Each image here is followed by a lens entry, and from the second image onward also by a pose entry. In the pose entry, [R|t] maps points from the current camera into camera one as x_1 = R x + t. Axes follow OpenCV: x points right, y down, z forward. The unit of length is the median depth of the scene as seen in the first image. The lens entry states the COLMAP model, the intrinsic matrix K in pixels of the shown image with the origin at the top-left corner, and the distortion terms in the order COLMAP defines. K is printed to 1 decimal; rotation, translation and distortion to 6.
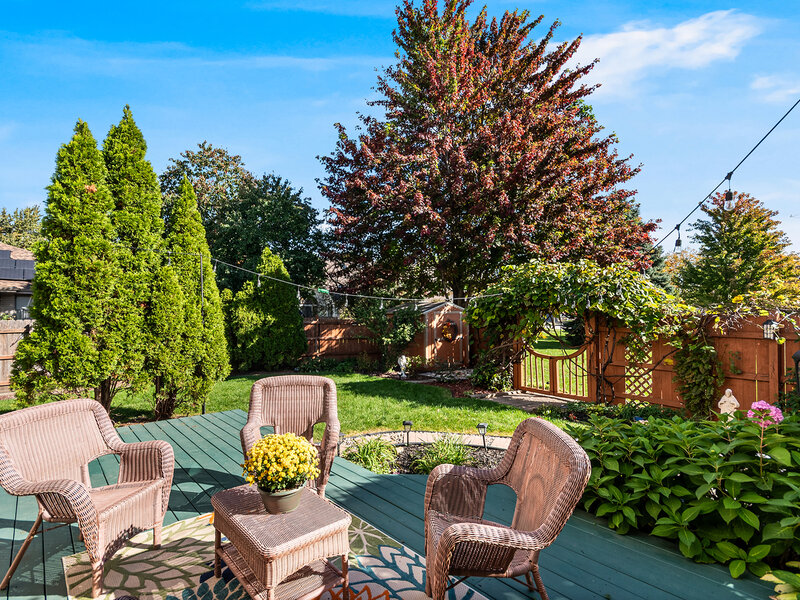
lens RADIAL K [[542.1, 0, 400.0], [0, 542.1, 300.0], [0, 0, 1]] dist [0.001113, 0.000171]
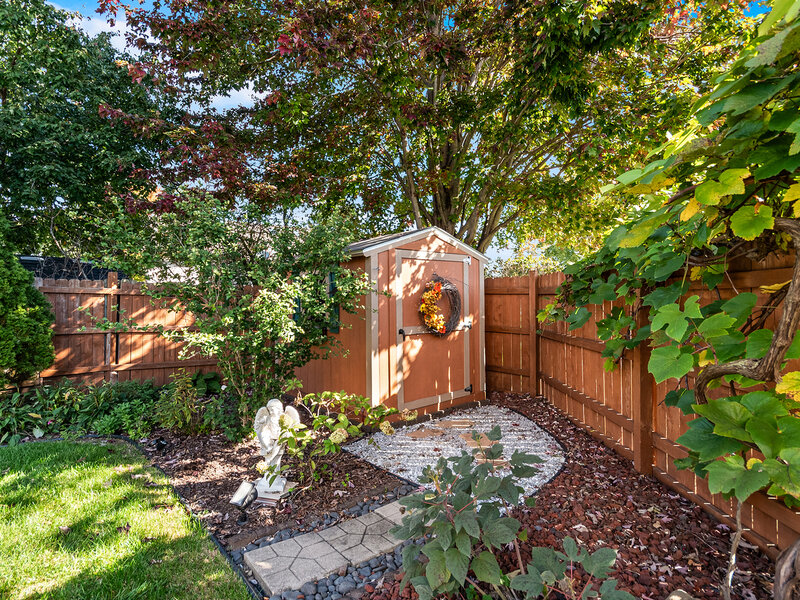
lens RADIAL K [[542.1, 0, 400.0], [0, 542.1, 300.0], [0, 0, 1]] dist [0.001113, 0.000171]
pose [[0.997137, -0.003060, 0.075552, 0.037789], [0.000879, 0.999582, 0.028890, 0.042361], [-0.075609, -0.028741, 0.996723, 0.648763]]
